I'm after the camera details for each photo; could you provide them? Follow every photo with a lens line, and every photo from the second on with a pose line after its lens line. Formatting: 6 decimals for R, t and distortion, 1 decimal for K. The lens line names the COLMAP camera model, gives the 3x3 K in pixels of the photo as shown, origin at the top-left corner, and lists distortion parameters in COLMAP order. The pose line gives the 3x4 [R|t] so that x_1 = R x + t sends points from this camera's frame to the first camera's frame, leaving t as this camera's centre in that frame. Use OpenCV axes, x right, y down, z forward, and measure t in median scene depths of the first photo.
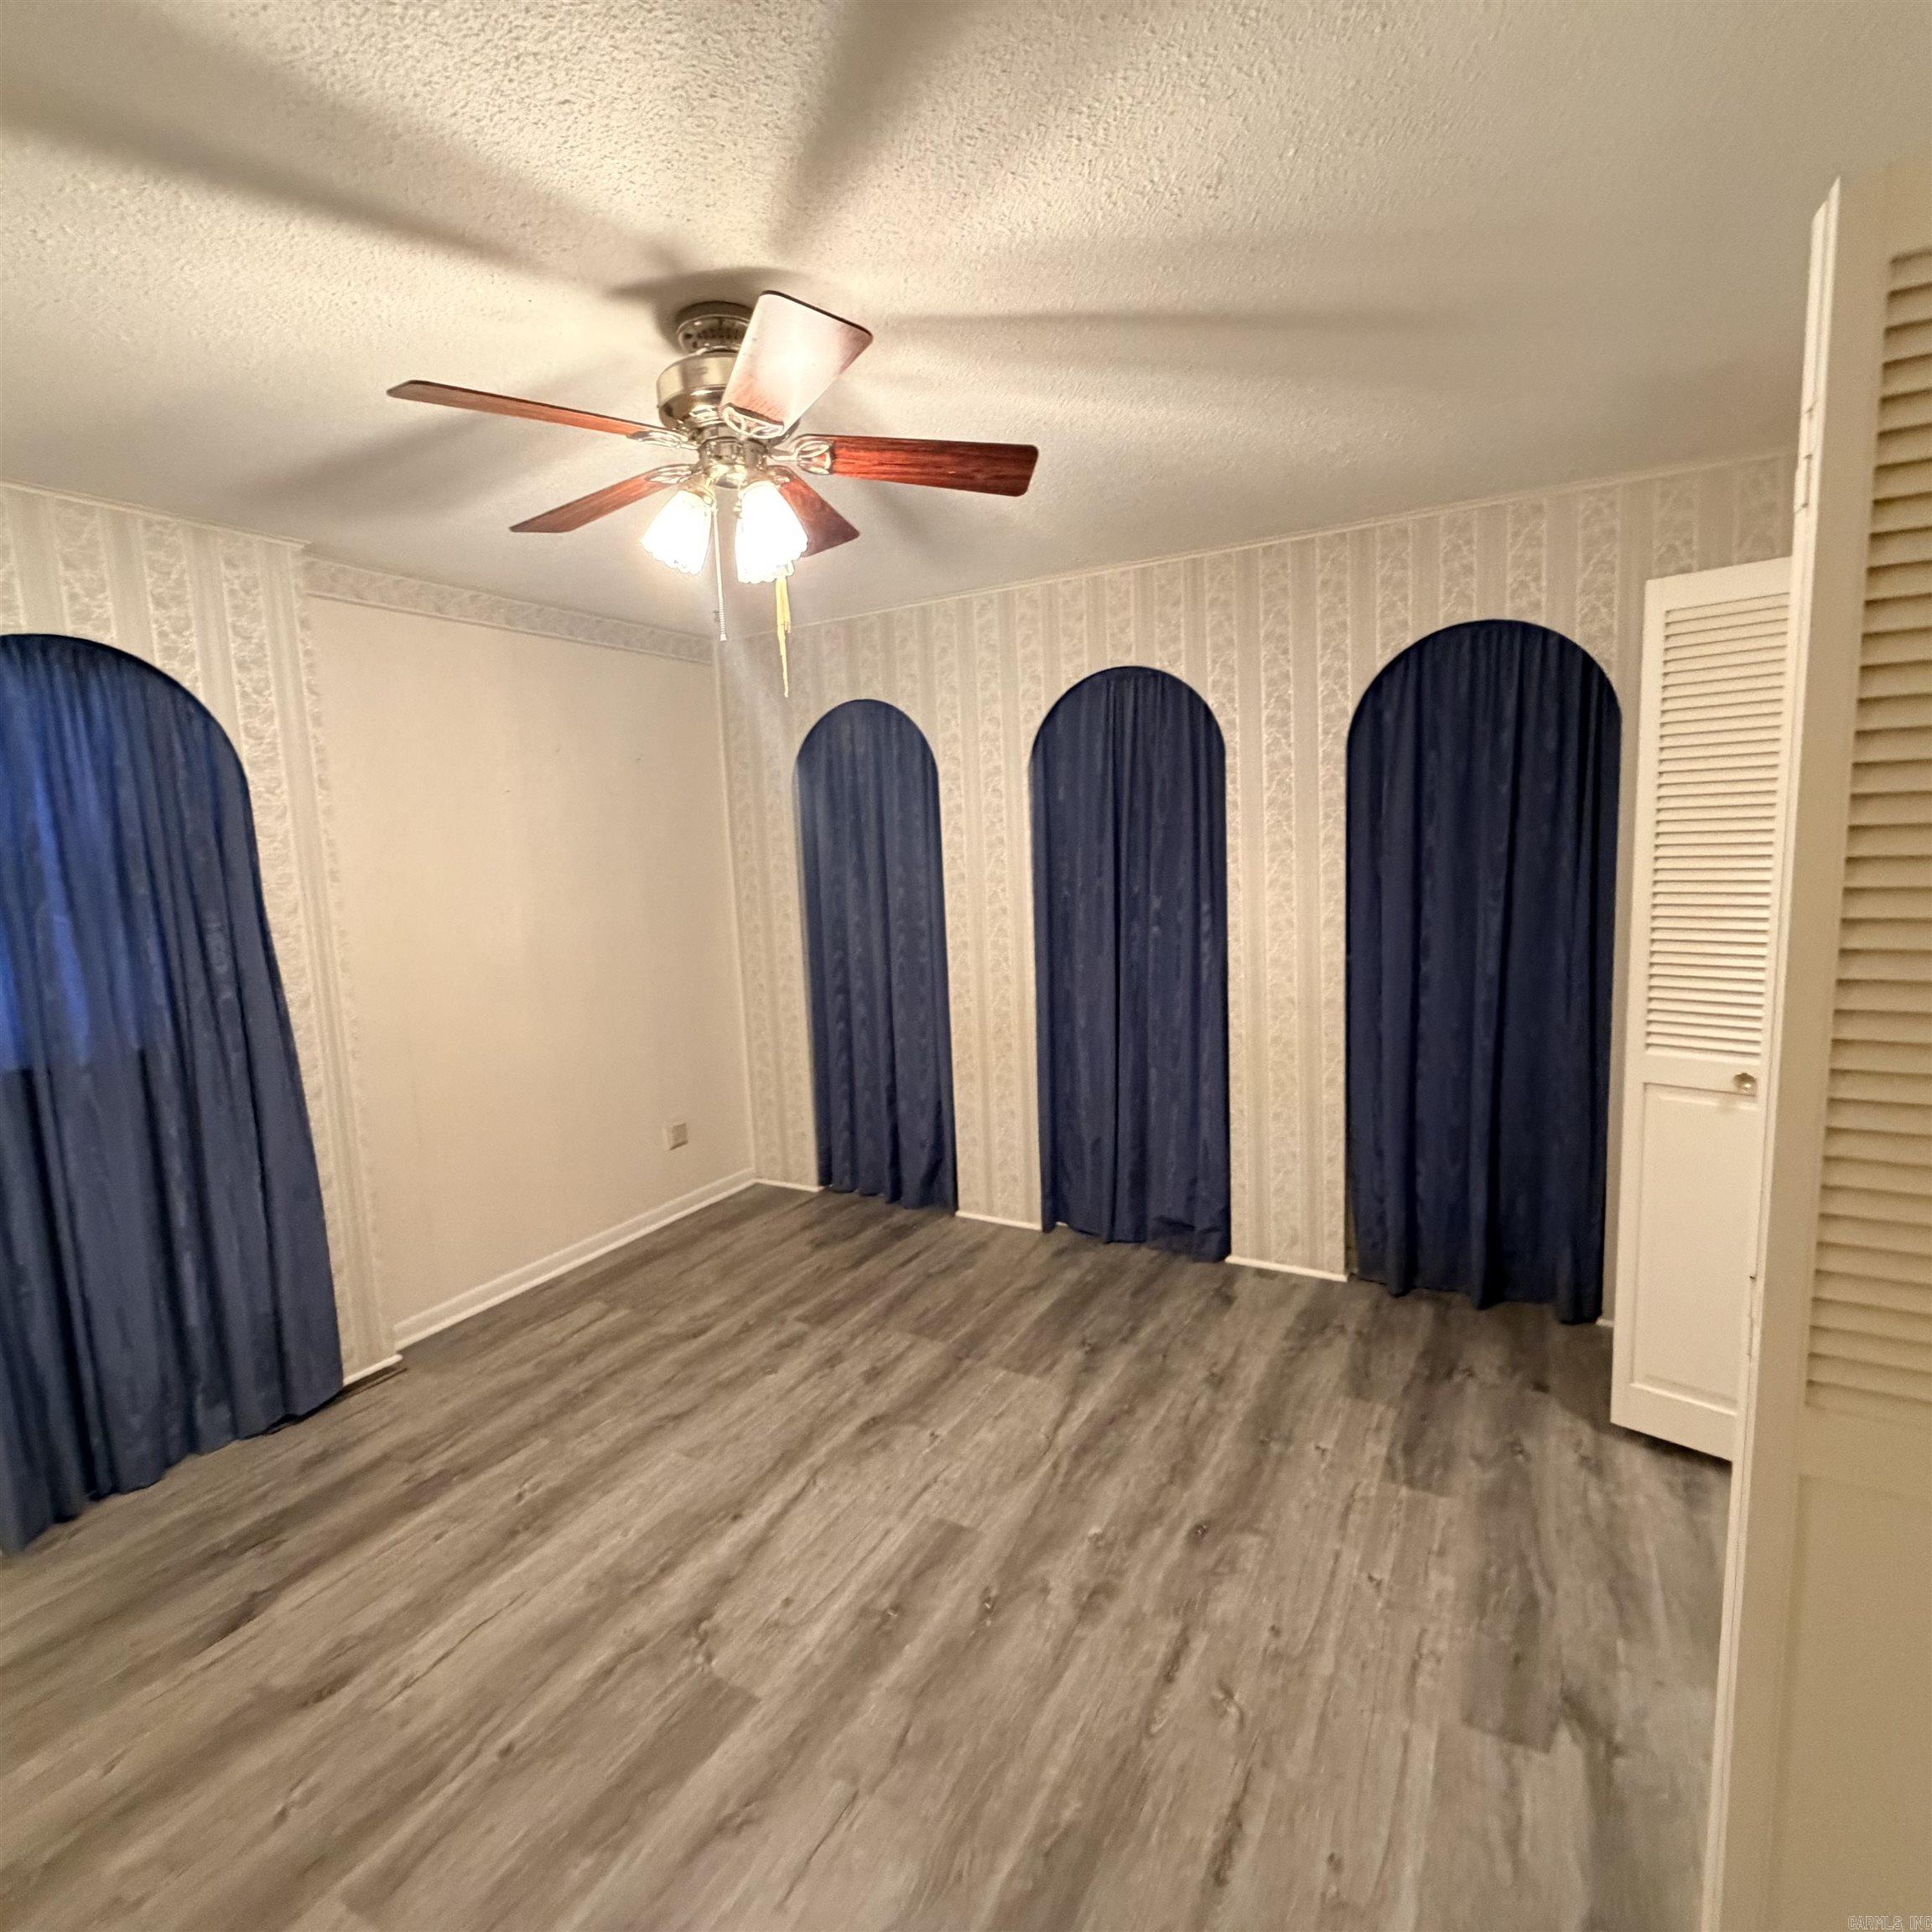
lens RADIAL K [[1025.3, 0, 960.2], [0, 1025.3, 966.9], [0, 0, 1]] dist [-0.000485, -0.000873]
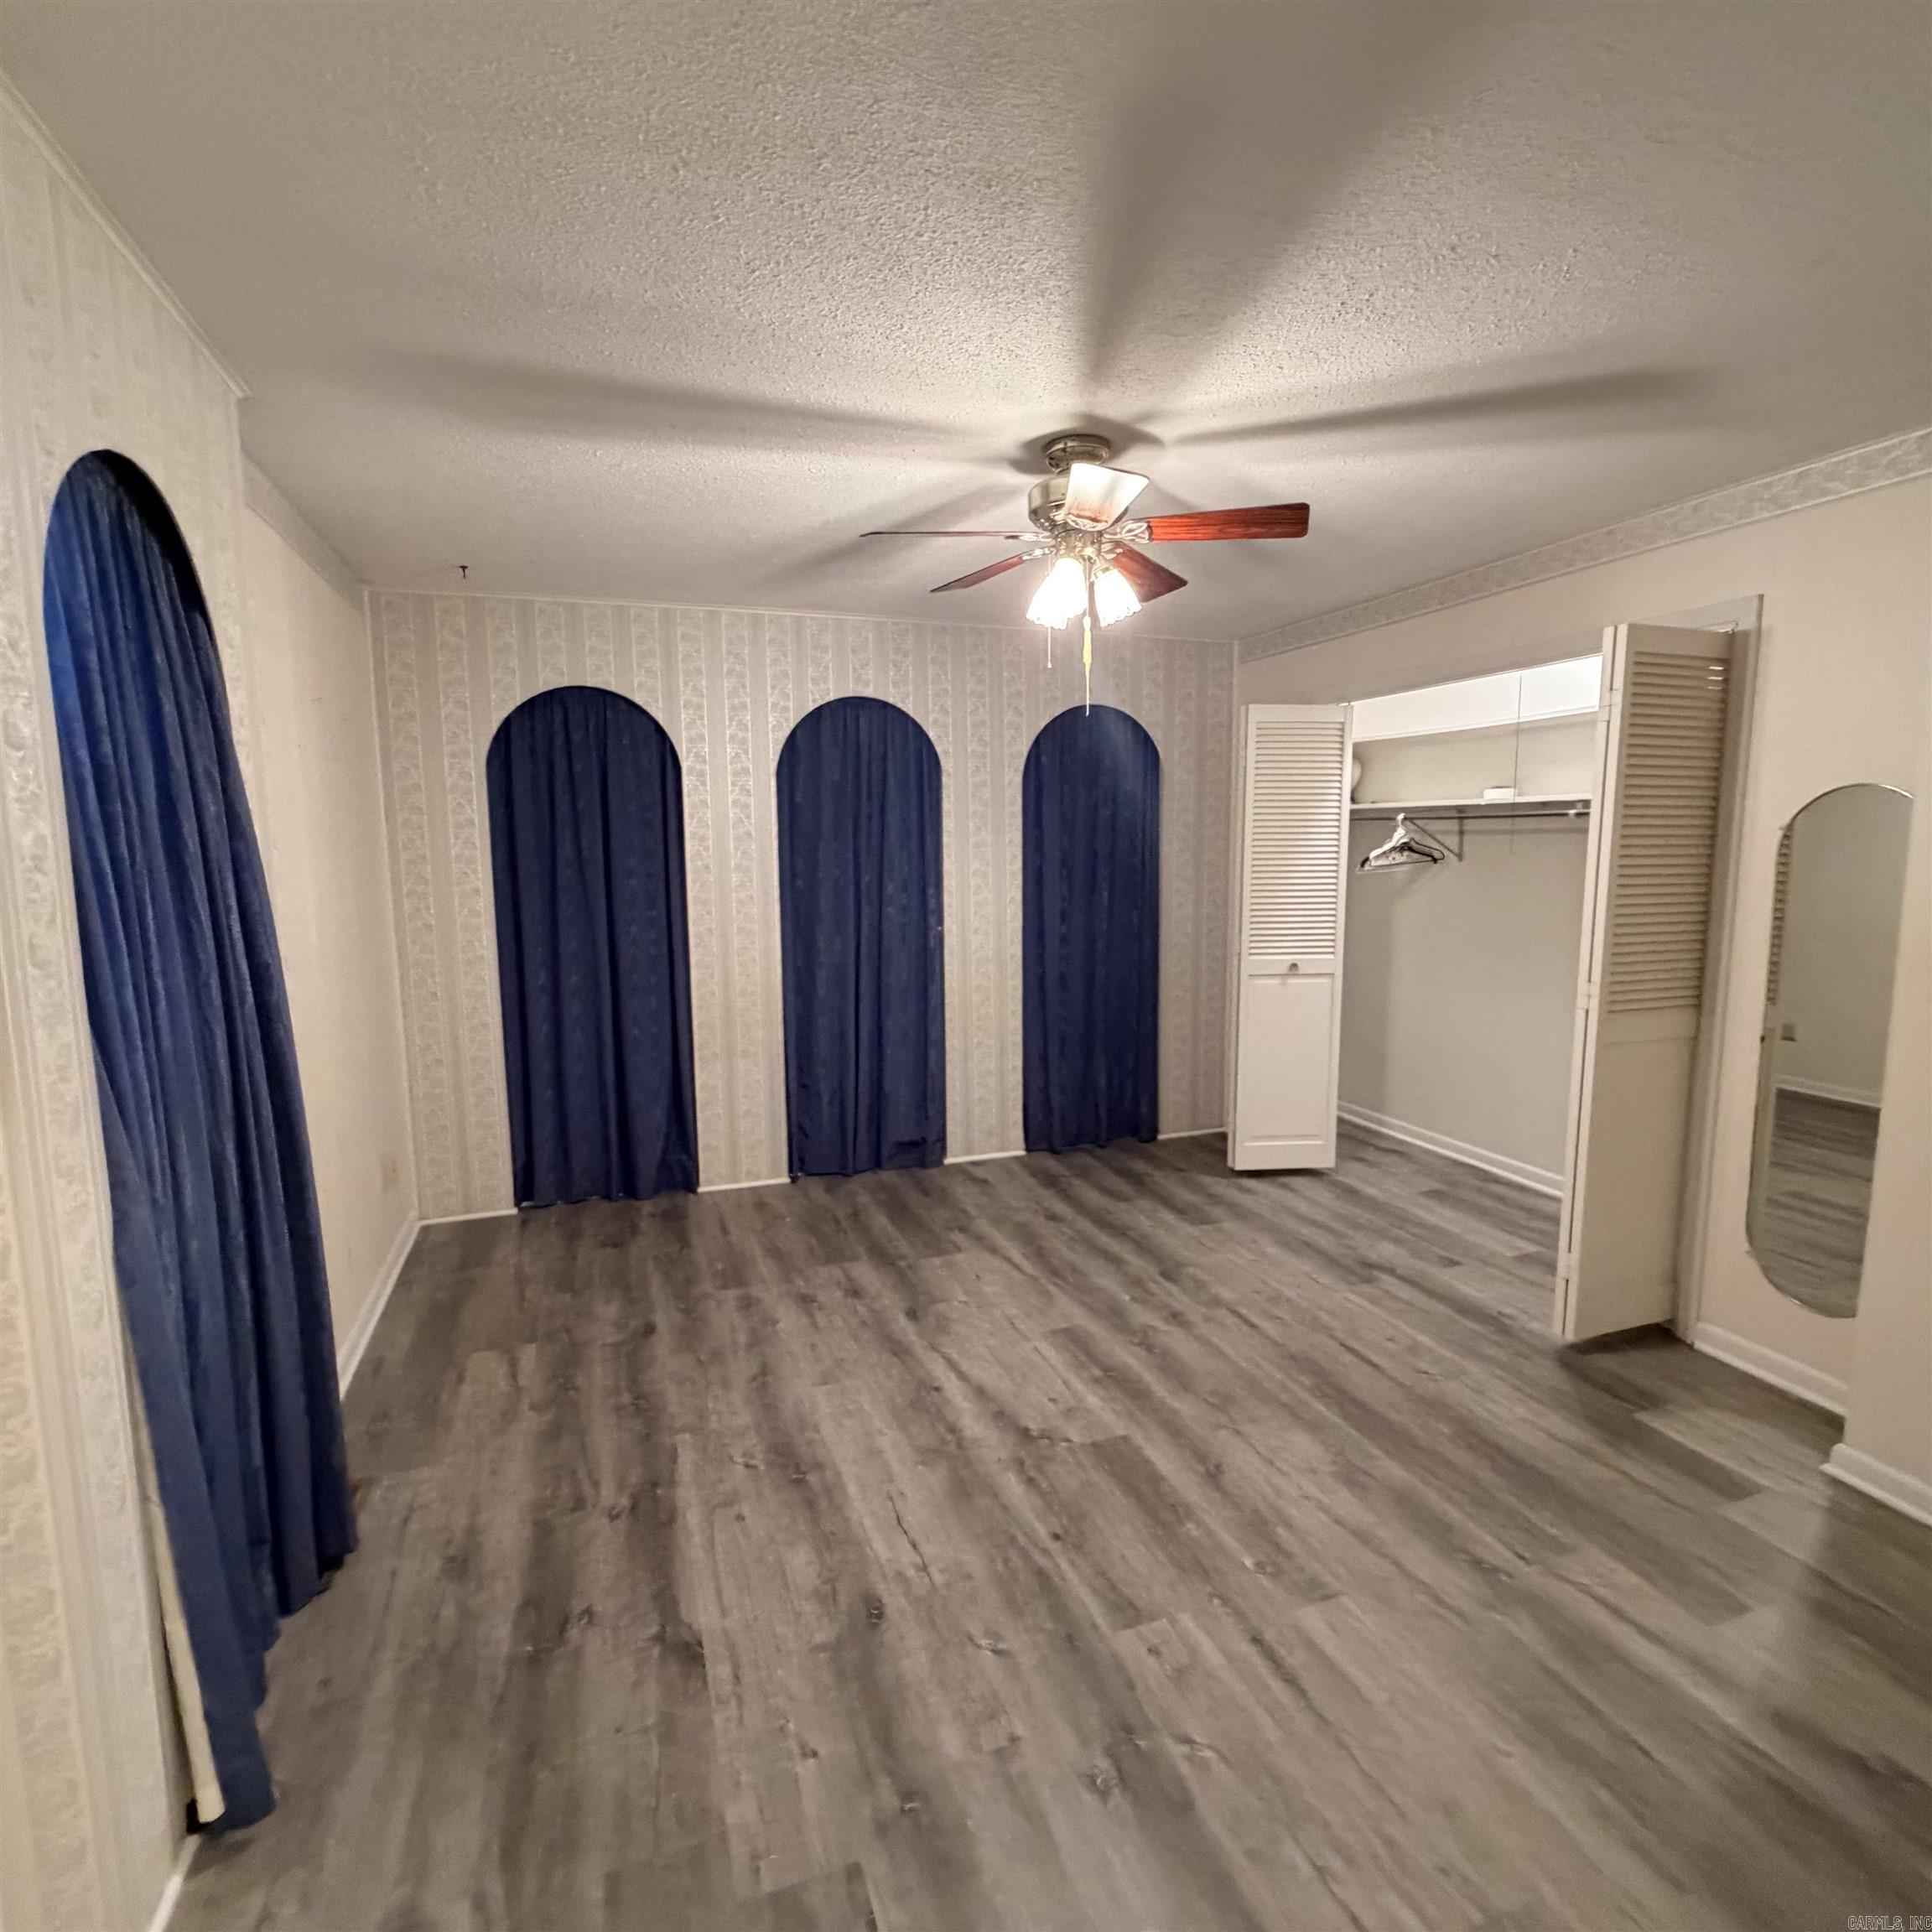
lens RADIAL K [[1025.3, 0, 960.5], [0, 1025.3, 969.3], [0, 0, 1]] dist [-0.000485, -0.000873]
pose [[0.658721, -0.060127, 0.749981, -0.841472], [0.075626, 0.997045, 0.013510, 0.030416], [-0.748577, 0.047819, 0.661321, 0.136483]]
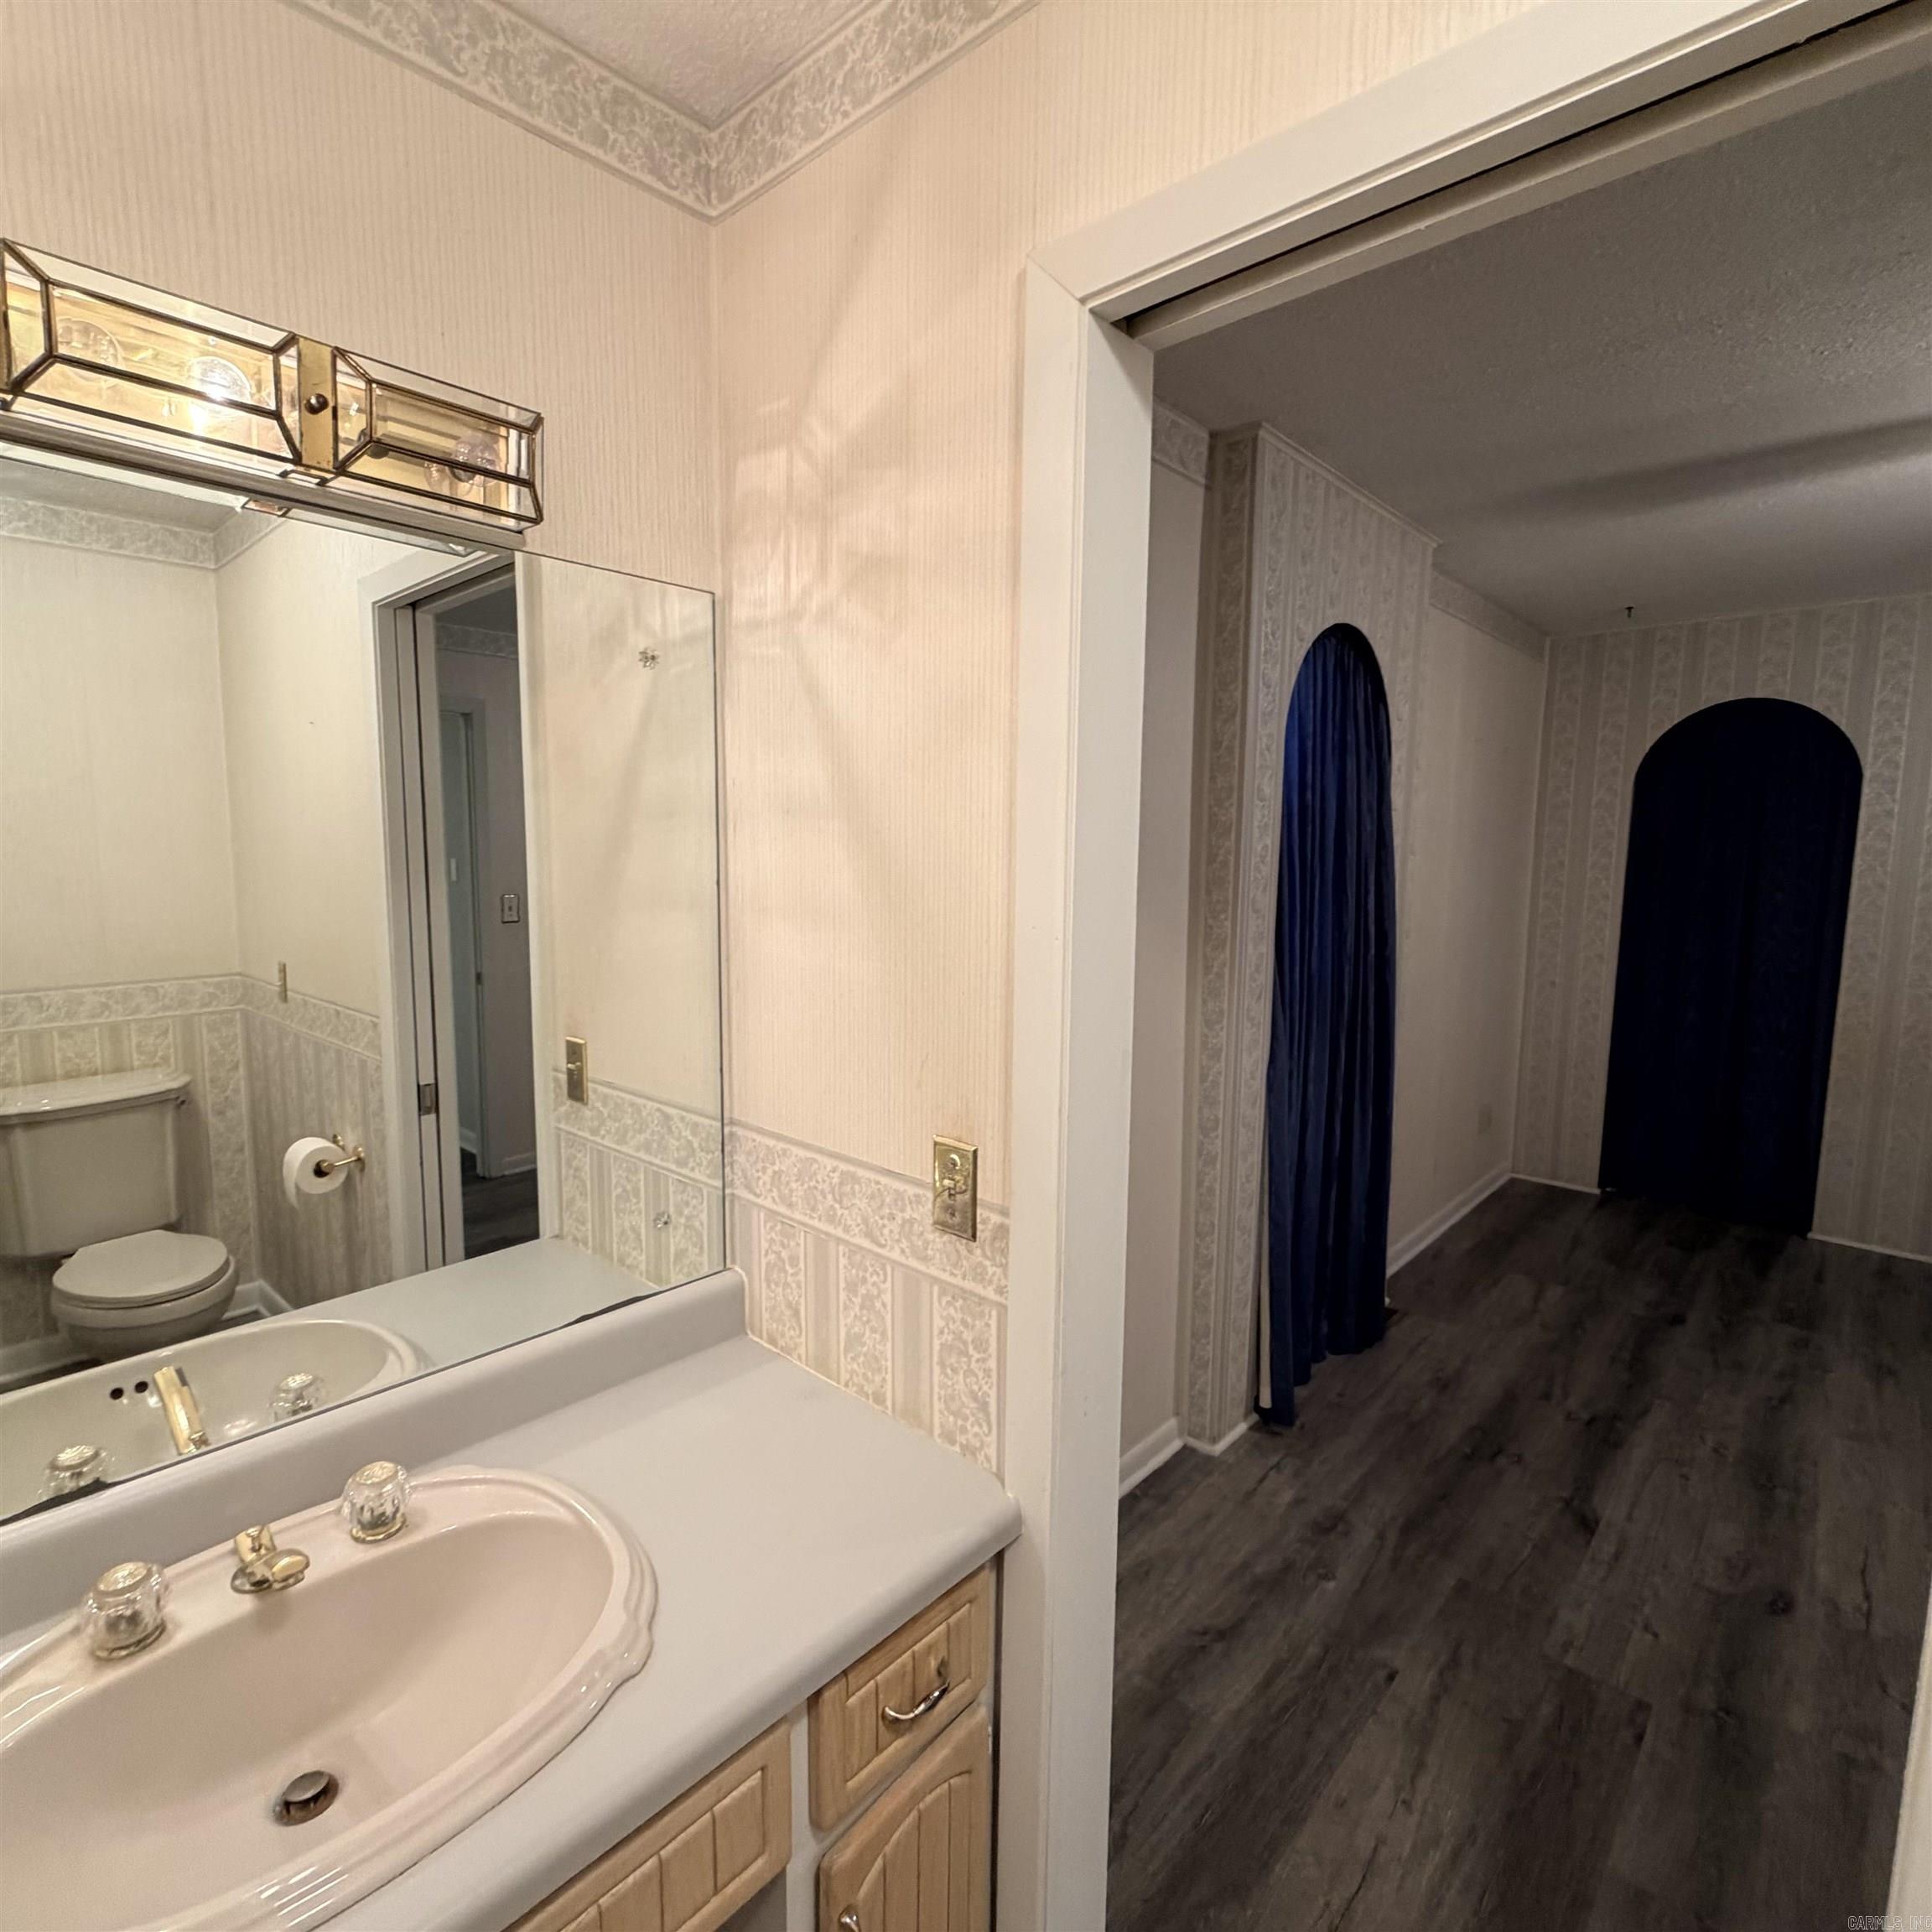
lens RADIAL K [[1025.3, 0, 956.1], [0, 1025.3, 961.0], [0, 0, 1]] dist [-0.000485, -0.000873]
pose [[0.971574, 0.076687, -0.223971, -0.820872], [-0.078279, 0.996930, 0.001774, 0.063903], [0.223420, 0.015808, 0.974594, -0.163498]]
